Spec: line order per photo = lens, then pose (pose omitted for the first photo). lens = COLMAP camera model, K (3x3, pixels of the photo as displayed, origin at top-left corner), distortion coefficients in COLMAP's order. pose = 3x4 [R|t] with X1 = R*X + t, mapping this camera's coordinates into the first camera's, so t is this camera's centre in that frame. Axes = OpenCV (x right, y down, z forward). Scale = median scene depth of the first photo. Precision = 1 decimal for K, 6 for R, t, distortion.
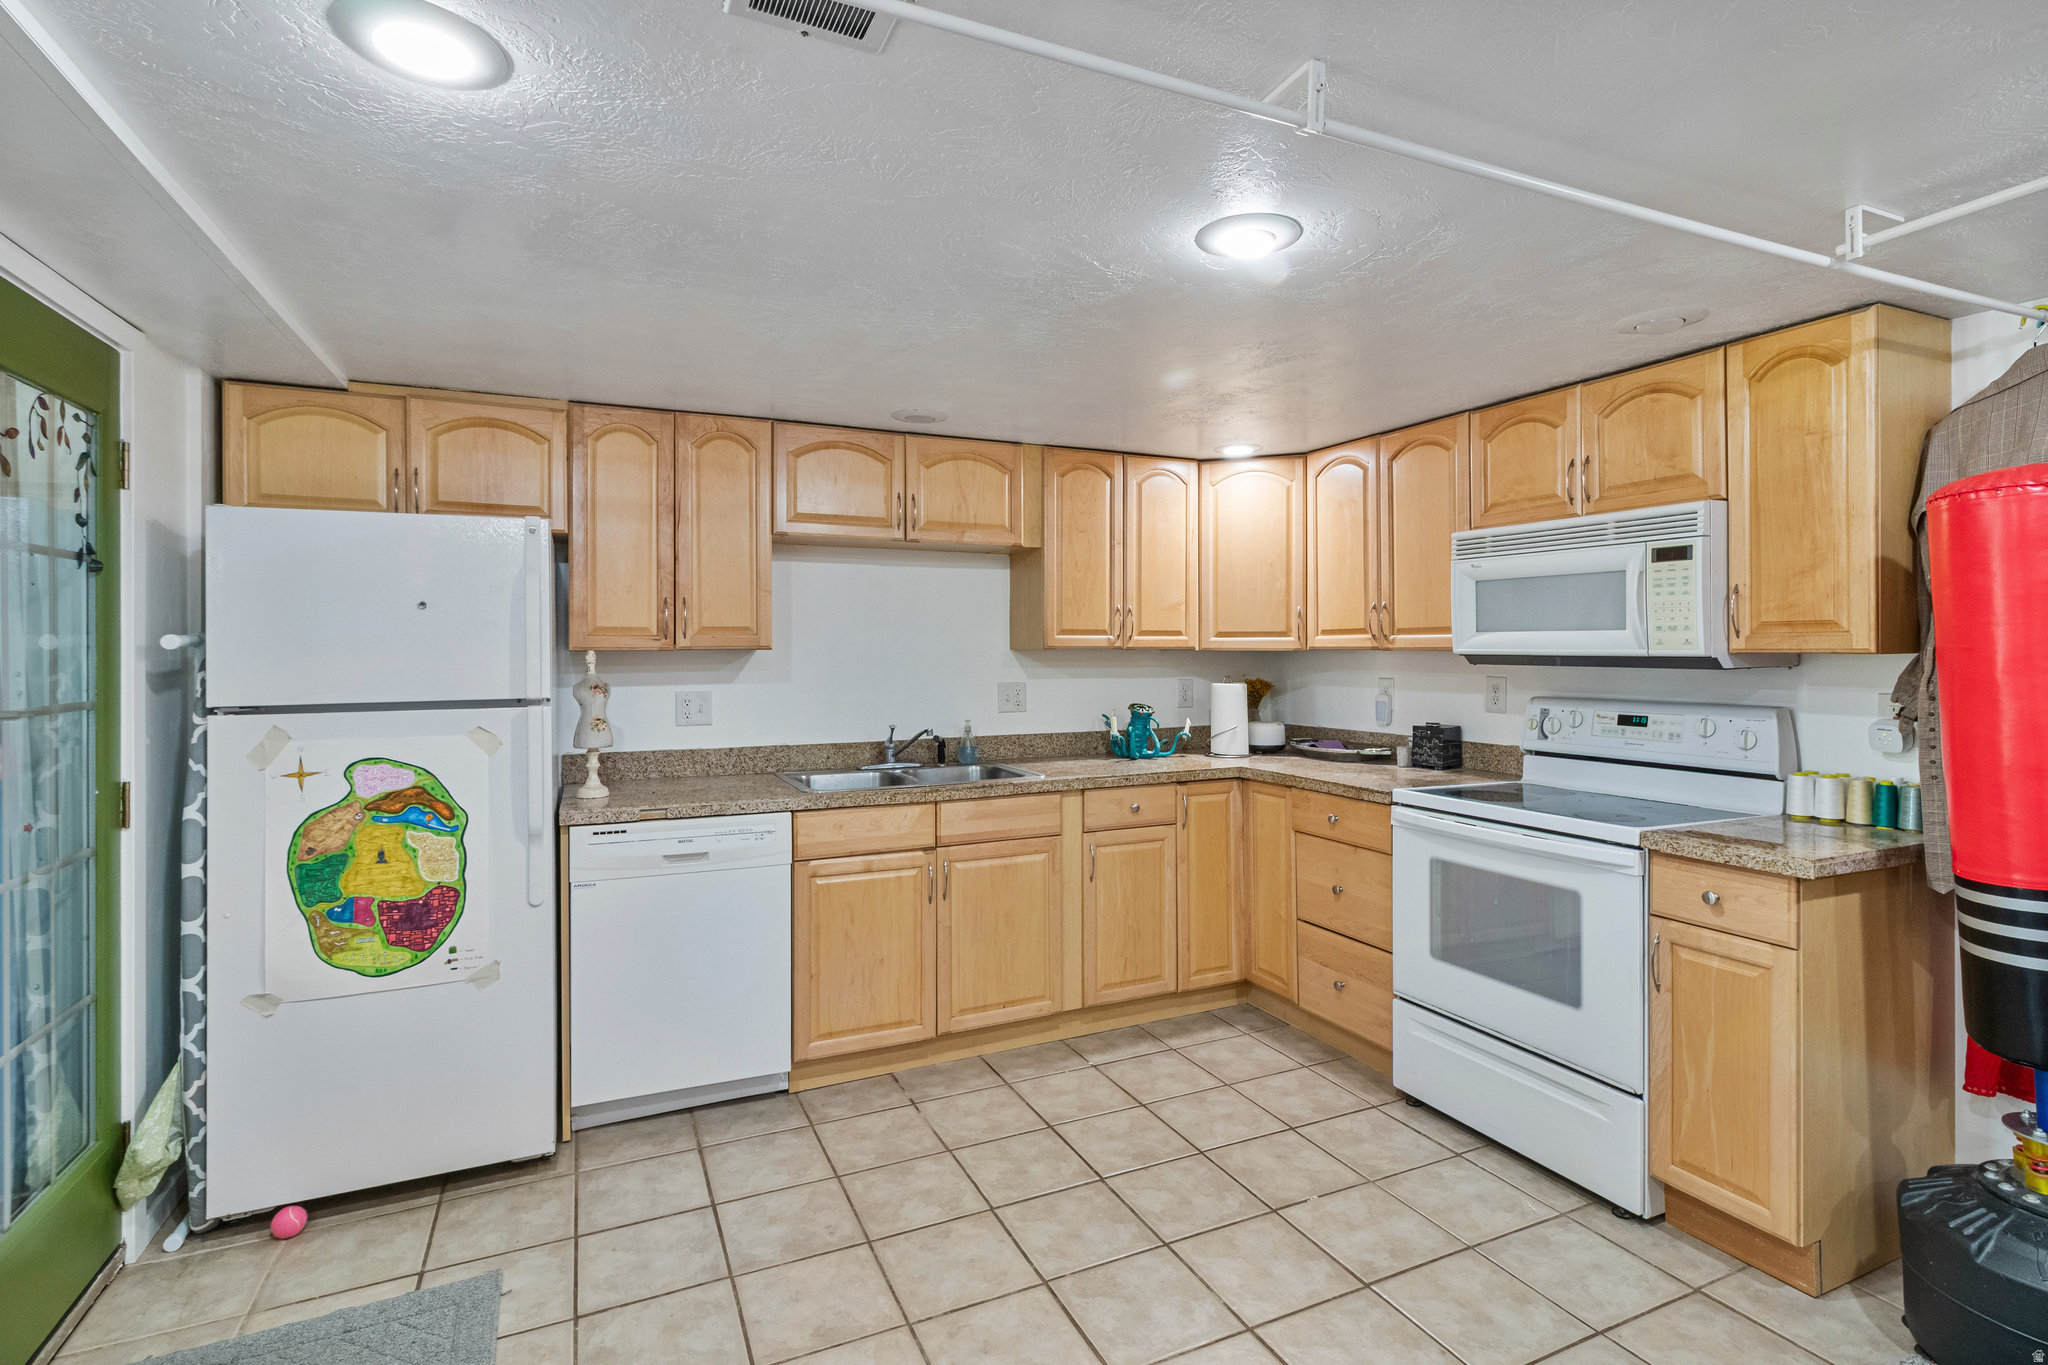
lens RADIAL K [[986.4, 0, 1038.5], [0, 986.4, 652.2], [0, 0, 1]] dist [0.001755, -0.000097]
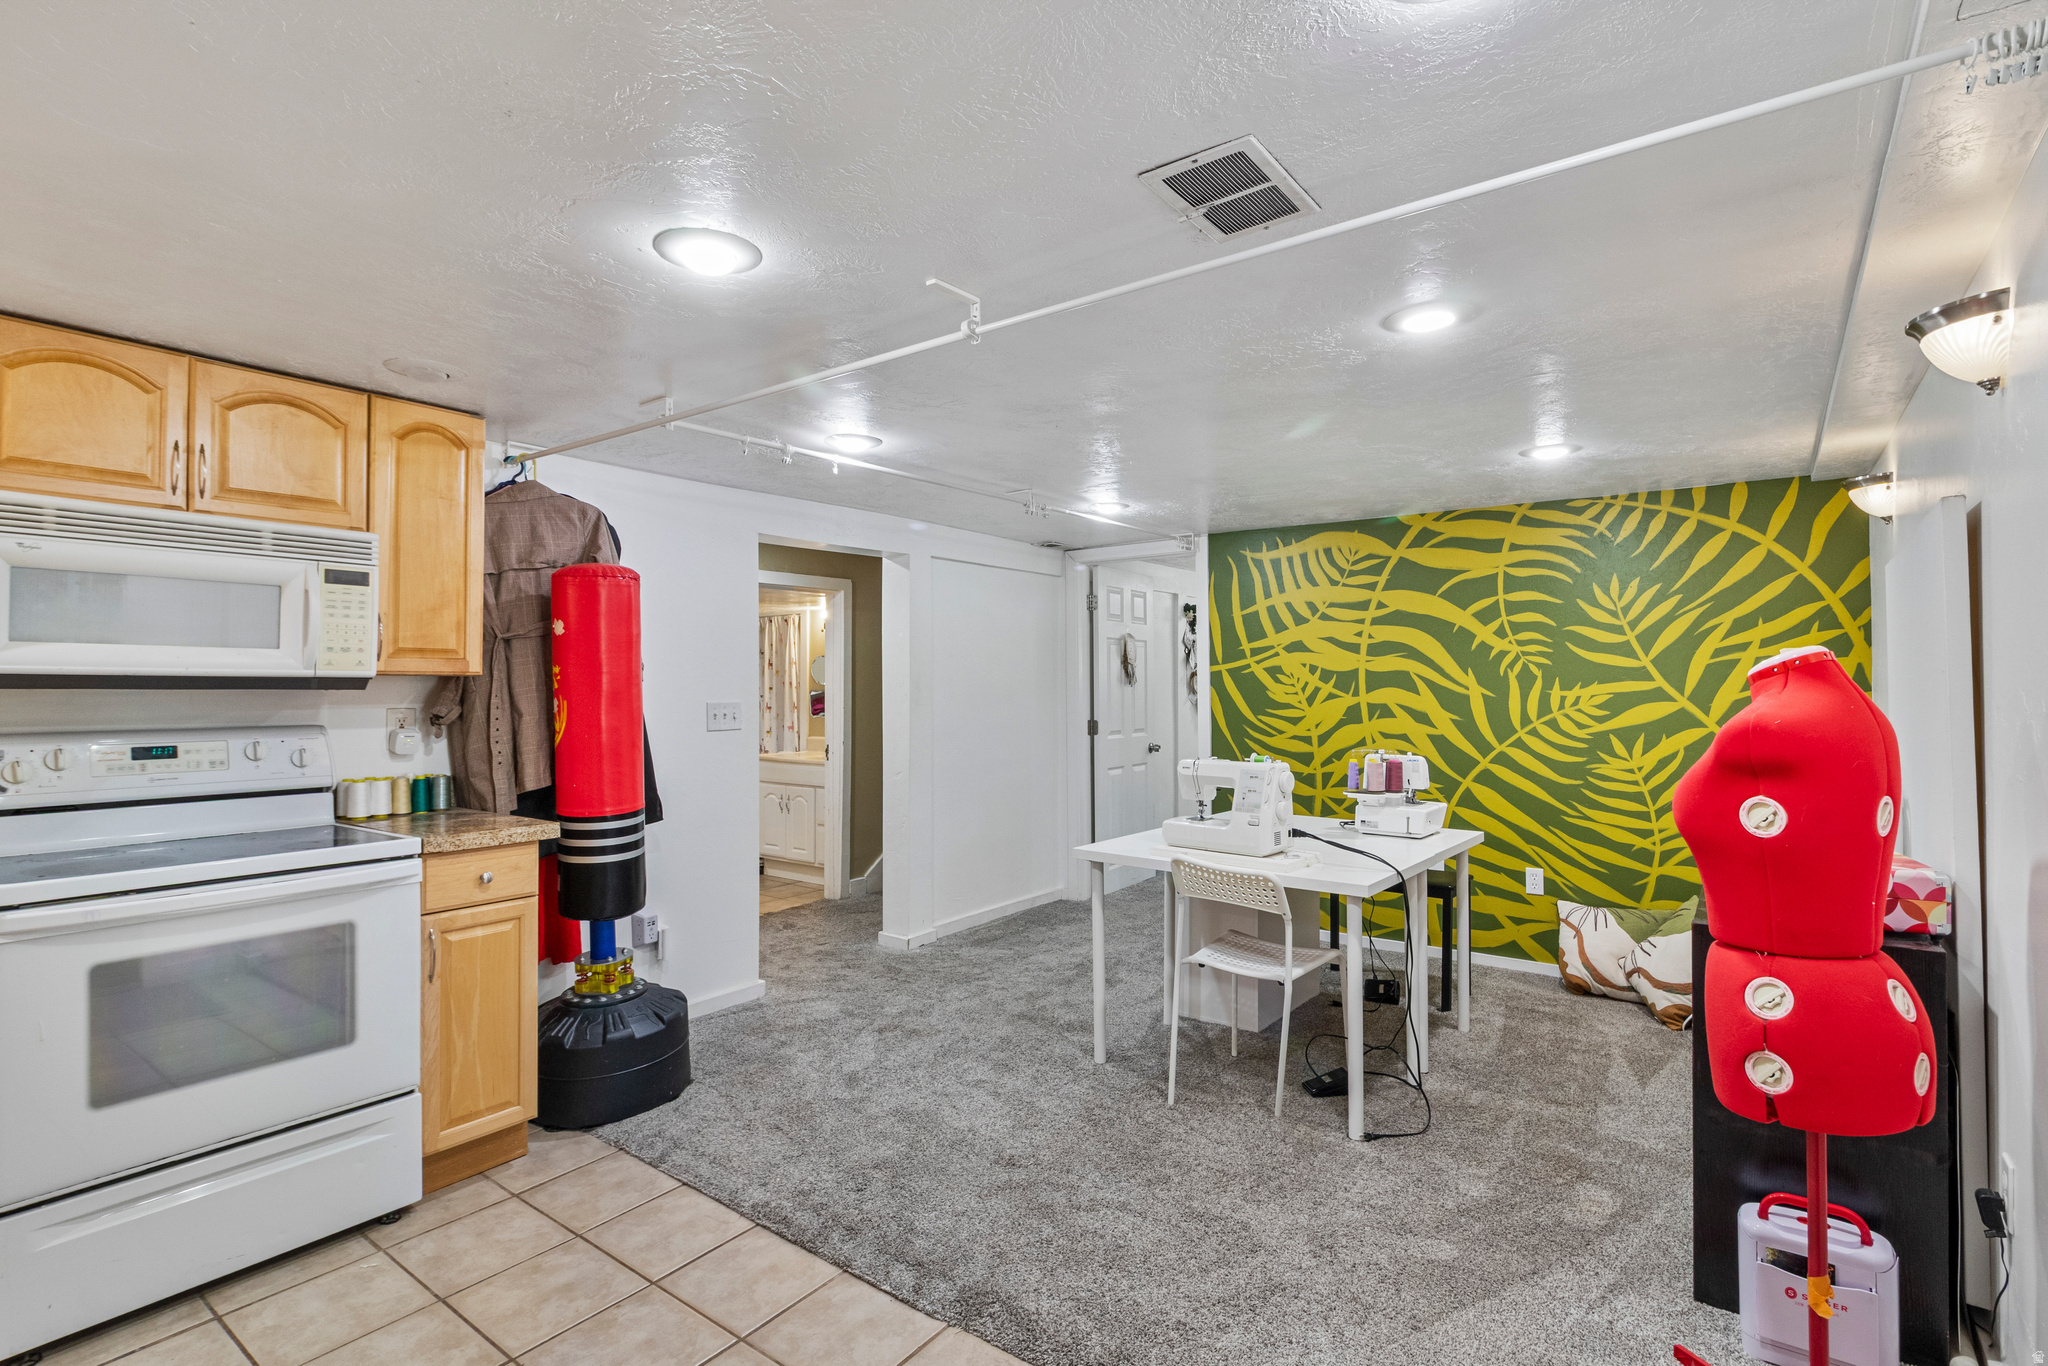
lens RADIAL K [[993.4, 0, 1018.3], [0, 993.4, 672.9], [0, 0, 1]] dist [-0.020989, -0.001212]
pose [[-0.484935, 0.015828, 0.874407, -0.605598], [0.005302, 0.999871, -0.015159, 0.019482], [-0.874534, -0.002715, -0.484957, 0.900232]]
